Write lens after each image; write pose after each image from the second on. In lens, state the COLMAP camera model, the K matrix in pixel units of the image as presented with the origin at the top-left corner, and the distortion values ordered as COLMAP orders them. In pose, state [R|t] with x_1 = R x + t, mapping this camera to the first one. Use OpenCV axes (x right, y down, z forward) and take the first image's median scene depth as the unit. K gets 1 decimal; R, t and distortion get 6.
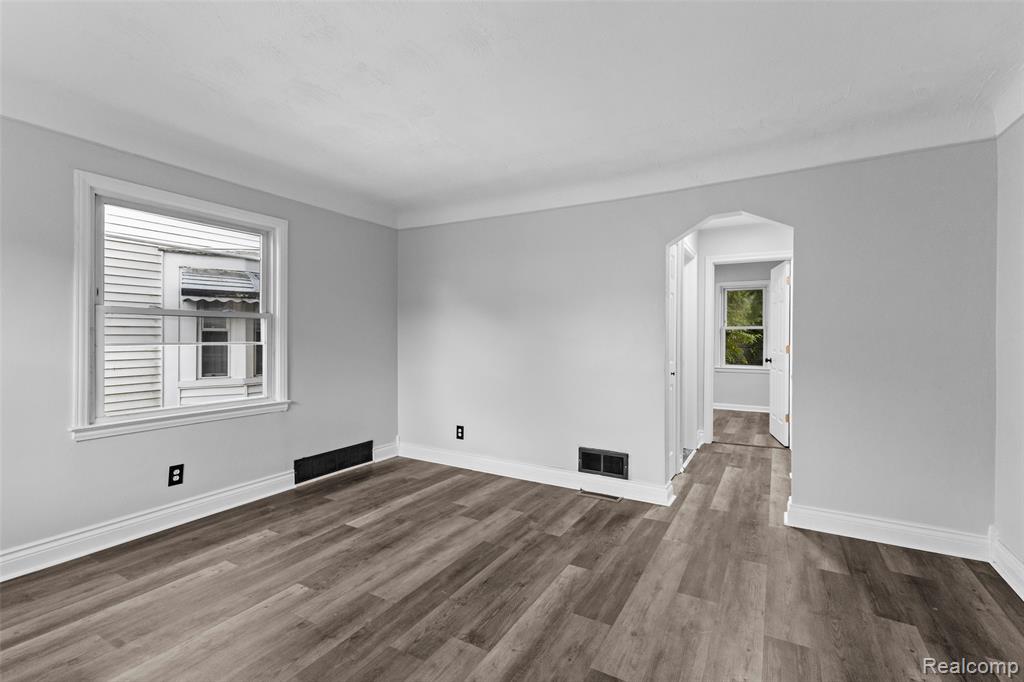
lens RADIAL K [[456.7, 0, 513.3], [0, 456.7, 339.4], [0, 0, 1]] dist [0.018193, -0.003797]
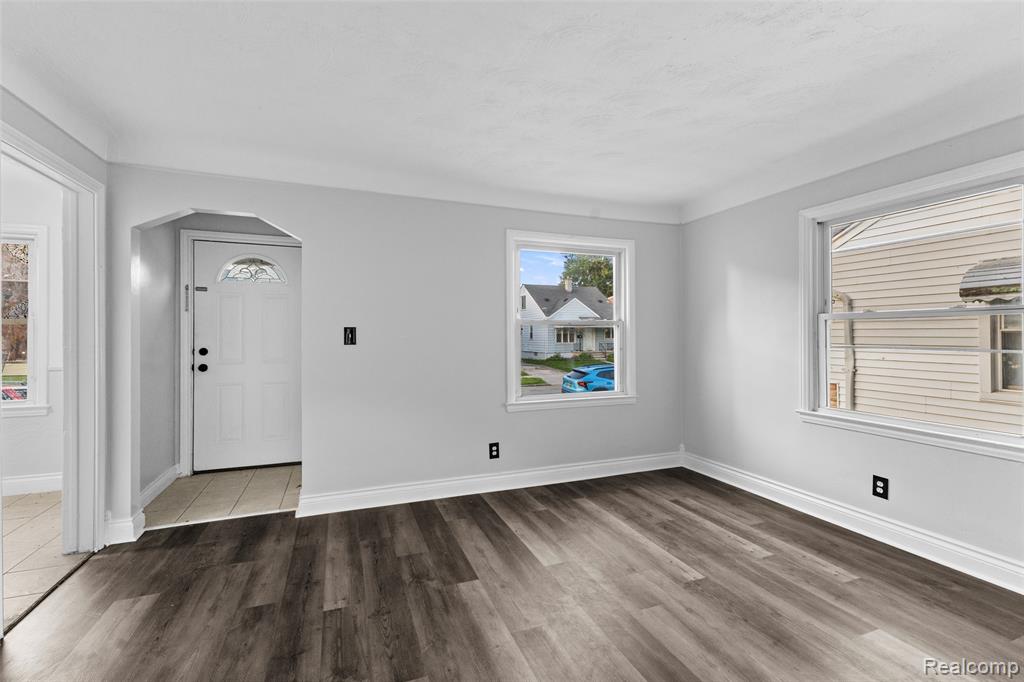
lens RADIAL K [[456.7, 0, 519.4], [0, 456.7, 338.8], [0, 0, 1]] dist [0.018193, -0.003797]
pose [[-0.625952, 0.001440, -0.779861, 0.537627], [-0.006069, 0.999959, 0.006718, -0.012327], [0.779838, 0.008938, -0.625917, 1.168807]]
